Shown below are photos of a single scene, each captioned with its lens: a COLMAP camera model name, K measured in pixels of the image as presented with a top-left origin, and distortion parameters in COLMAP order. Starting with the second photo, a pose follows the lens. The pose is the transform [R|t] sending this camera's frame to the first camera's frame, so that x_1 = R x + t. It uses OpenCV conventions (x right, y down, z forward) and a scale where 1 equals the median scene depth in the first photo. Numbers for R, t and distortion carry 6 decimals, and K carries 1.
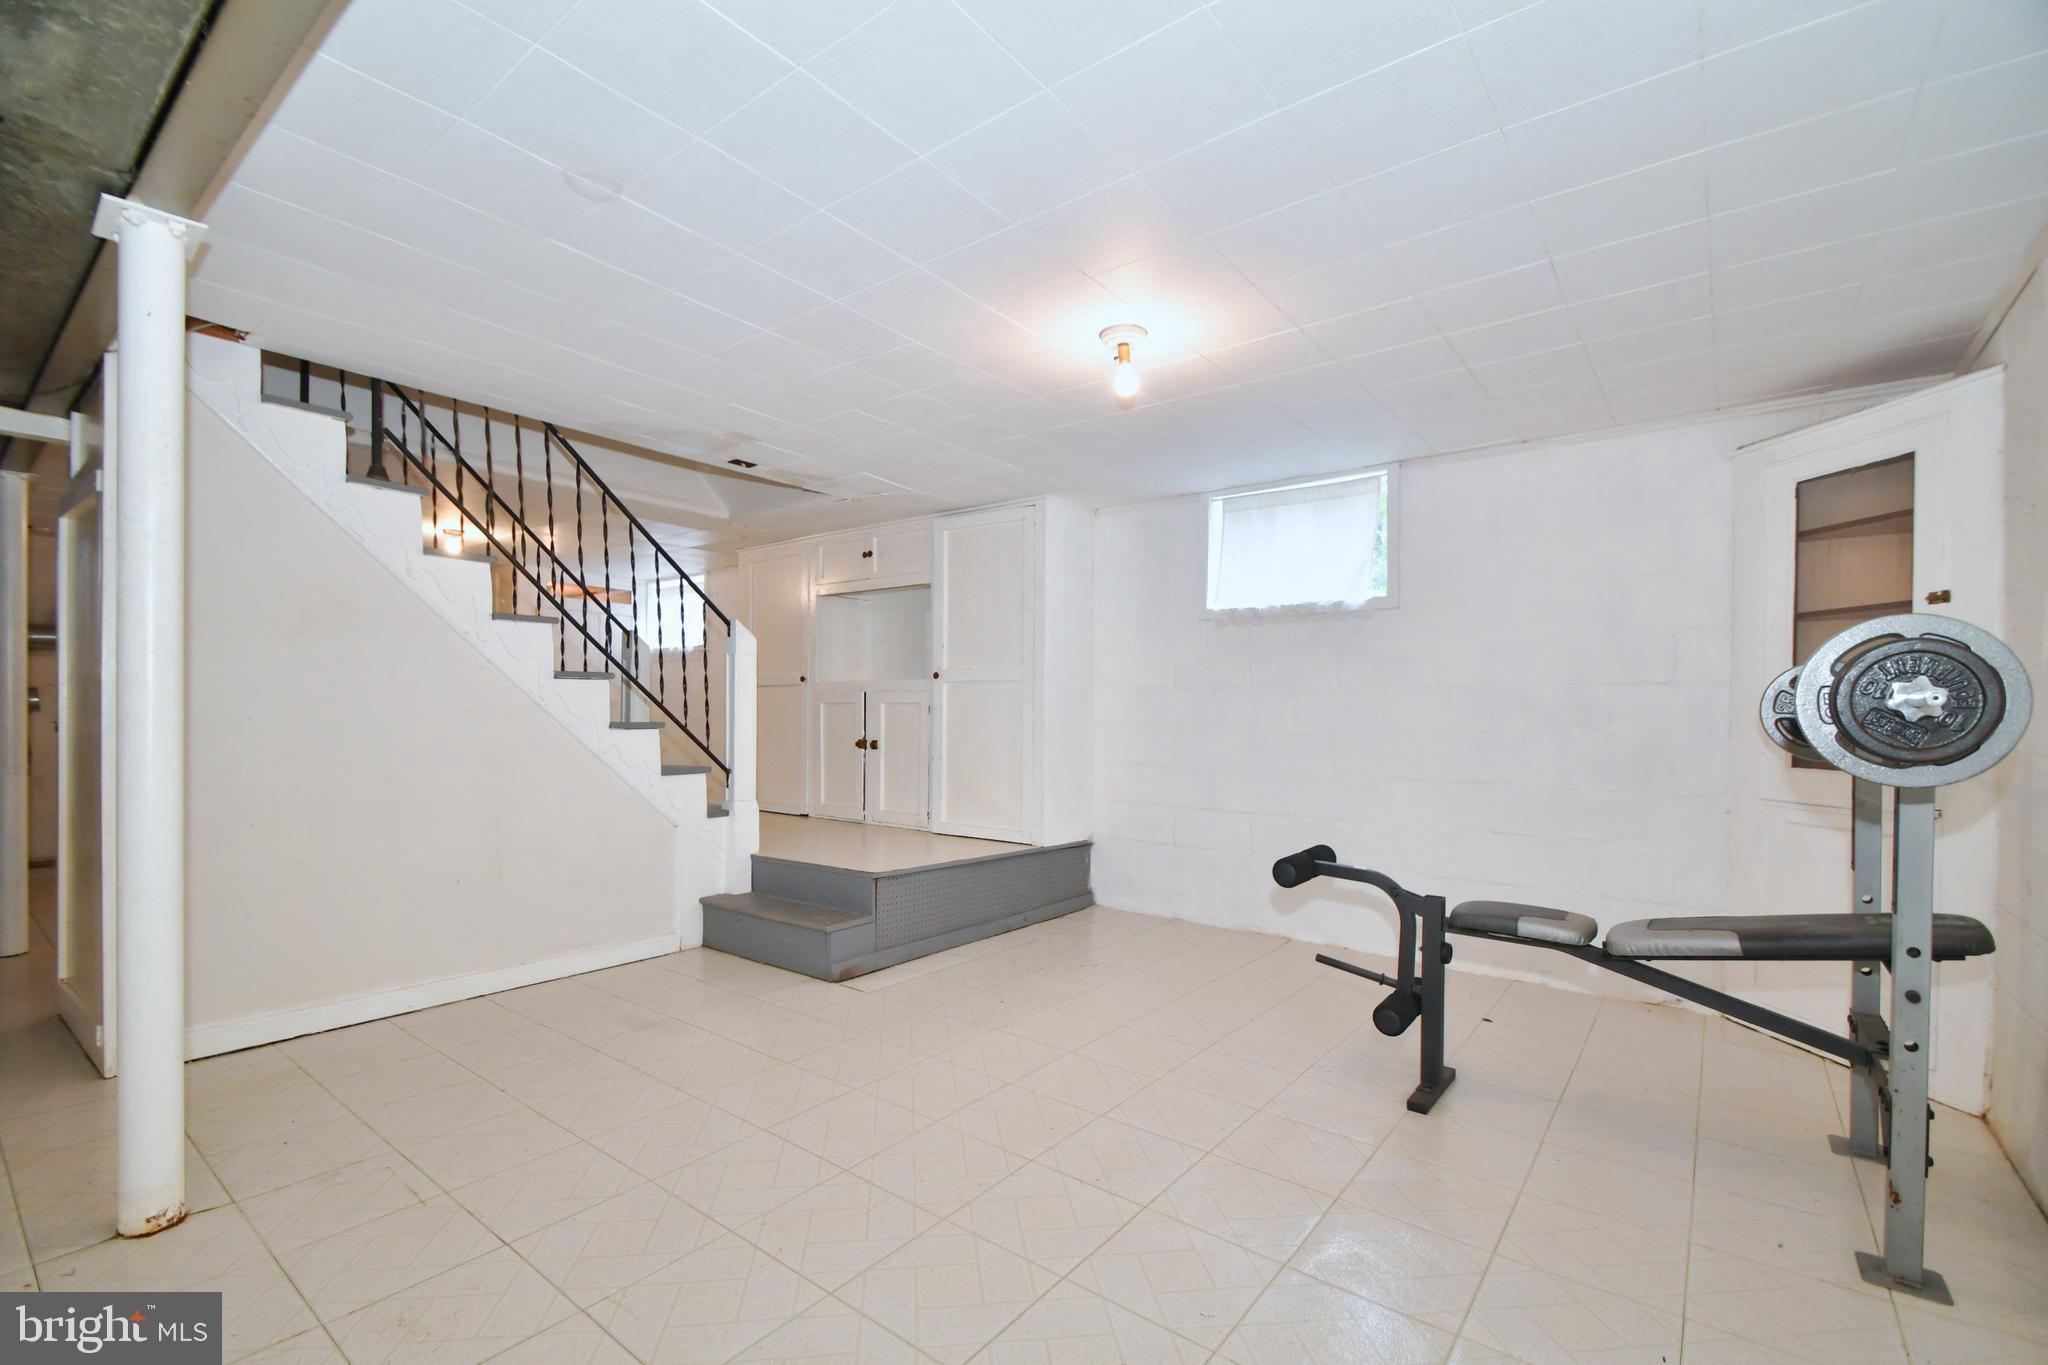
lens RADIAL K [[900.2, 0, 1006.2], [0, 900.2, 714.9], [0, 0, 1]] dist [0.022141, -0.017204]
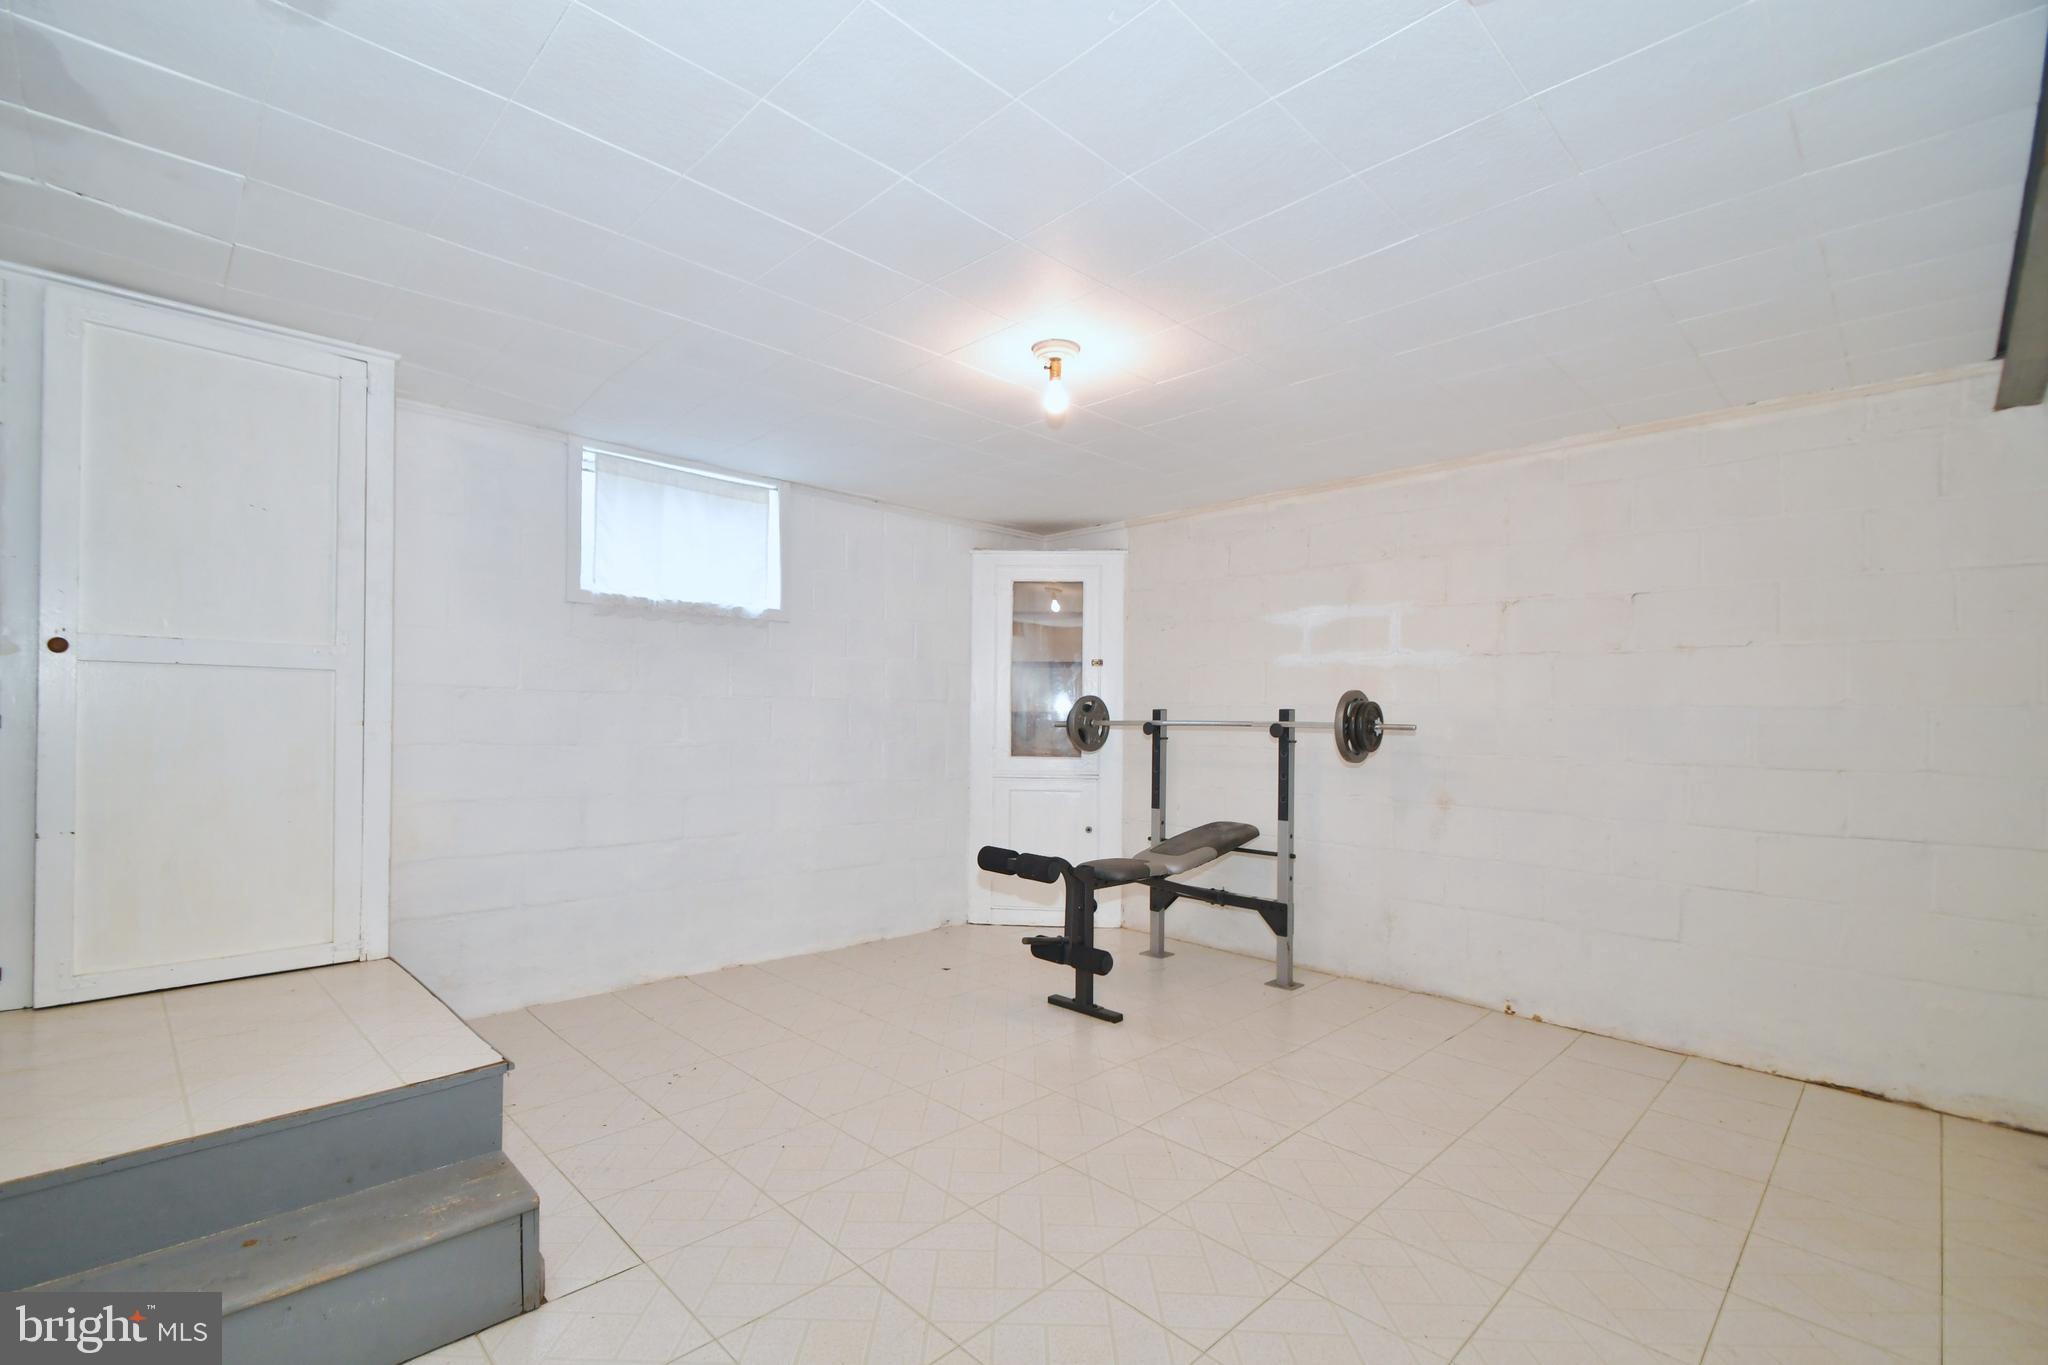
lens RADIAL K [[900.2, 0, 1006.2], [0, 900.2, 714.9], [0, 0, 1]] dist [0.022141, -0.017204]
pose [[0.126162, -0.006325, 0.991990, -0.563731], [-0.008154, 0.999939, 0.007413, -0.021019], [-0.991976, -0.009024, 0.126102, 0.612418]]
